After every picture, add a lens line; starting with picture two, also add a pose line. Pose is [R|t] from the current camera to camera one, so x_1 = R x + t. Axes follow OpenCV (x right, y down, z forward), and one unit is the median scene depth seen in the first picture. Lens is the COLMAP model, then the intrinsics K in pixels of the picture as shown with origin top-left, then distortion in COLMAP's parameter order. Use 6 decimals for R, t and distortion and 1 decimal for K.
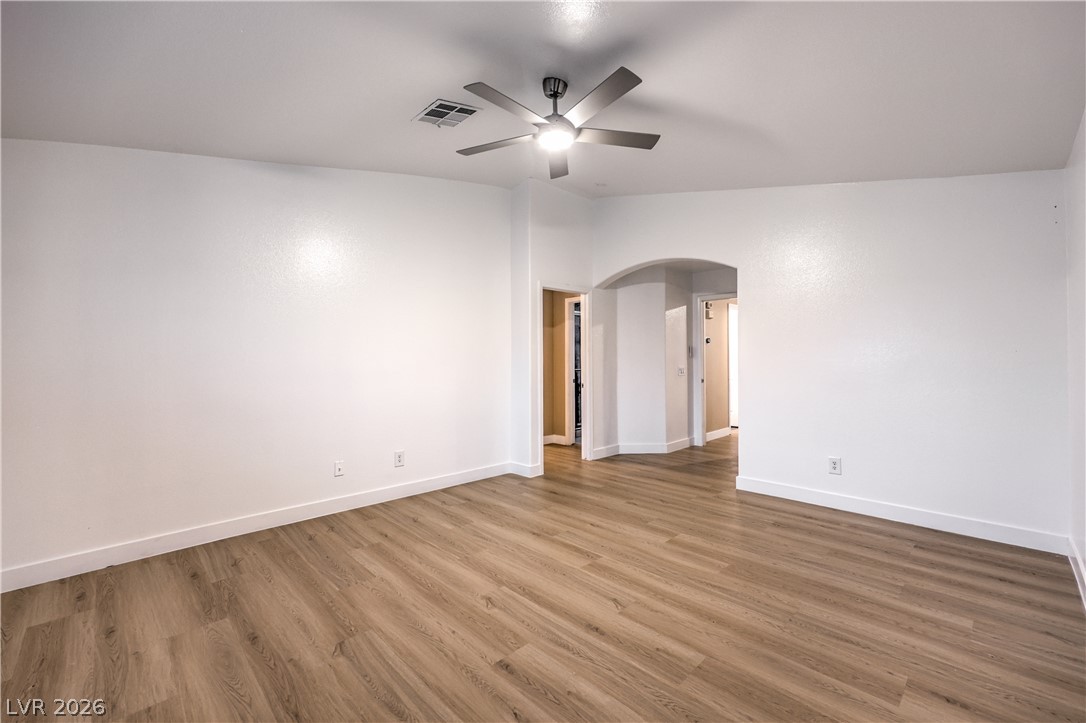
lens RADIAL K [[447.8, 0, 549.8], [0, 447.8, 357.3], [0, 0, 1]] dist [0.002458, -0.000970]
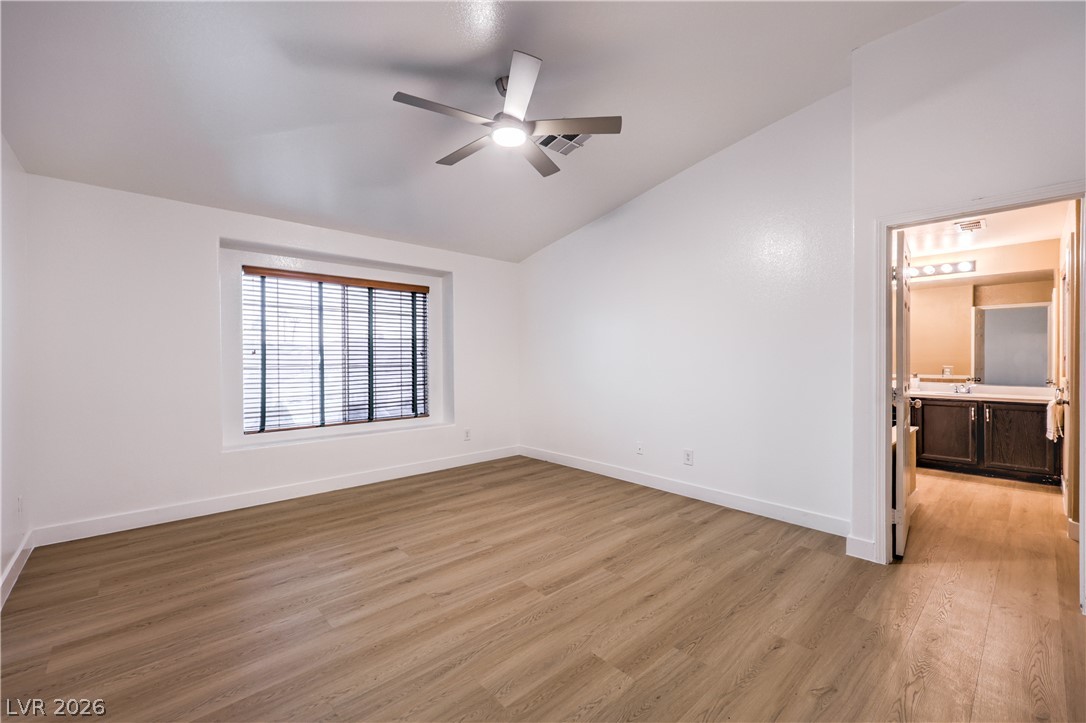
lens RADIAL K [[447.8, 0, 547.2], [0, 447.8, 361.6], [0, 0, 1]] dist [0.002458, -0.000970]
pose [[-0.027685, 0.017115, -0.999470, 0.948323], [0.002428, 0.999852, 0.017054, -0.000833], [0.999614, -0.001954, -0.027722, 1.039195]]
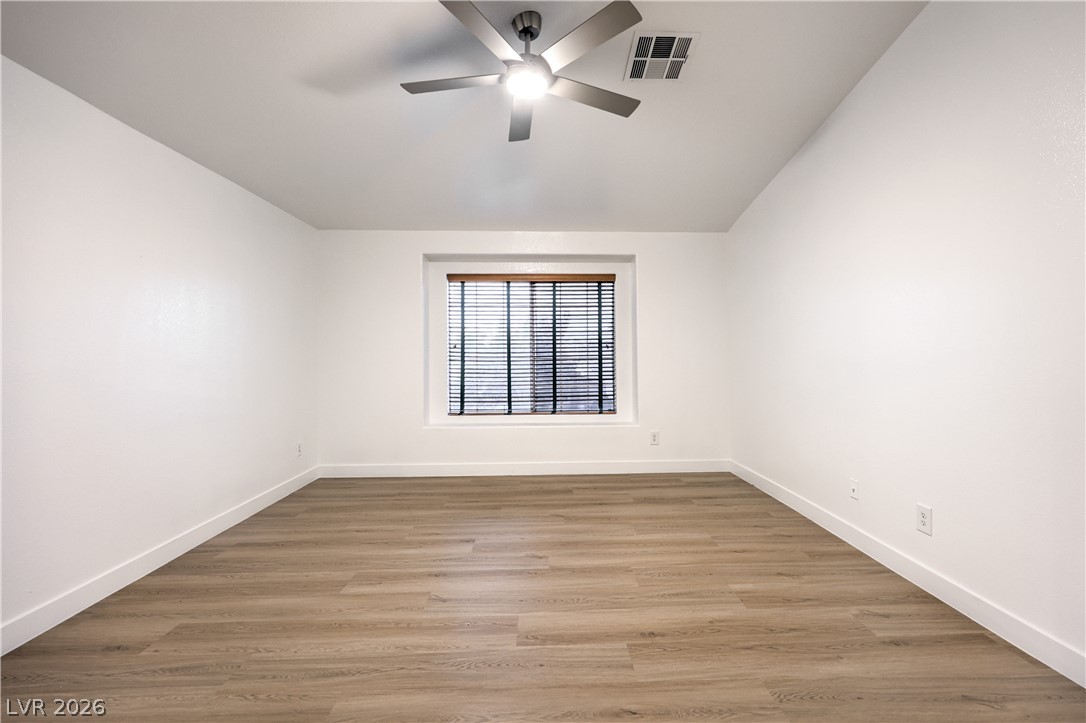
lens RADIAL K [[461.8, 0, 555.8], [0, 461.8, 354.5], [0, 0, 1]] dist [0.001509, 0.000423]
pose [[-0.670739, 0.012456, -0.741589, 0.583215], [0.011709, 0.999912, 0.006205, 0.015441], [0.741601, -0.004521, -0.670826, 1.516688]]
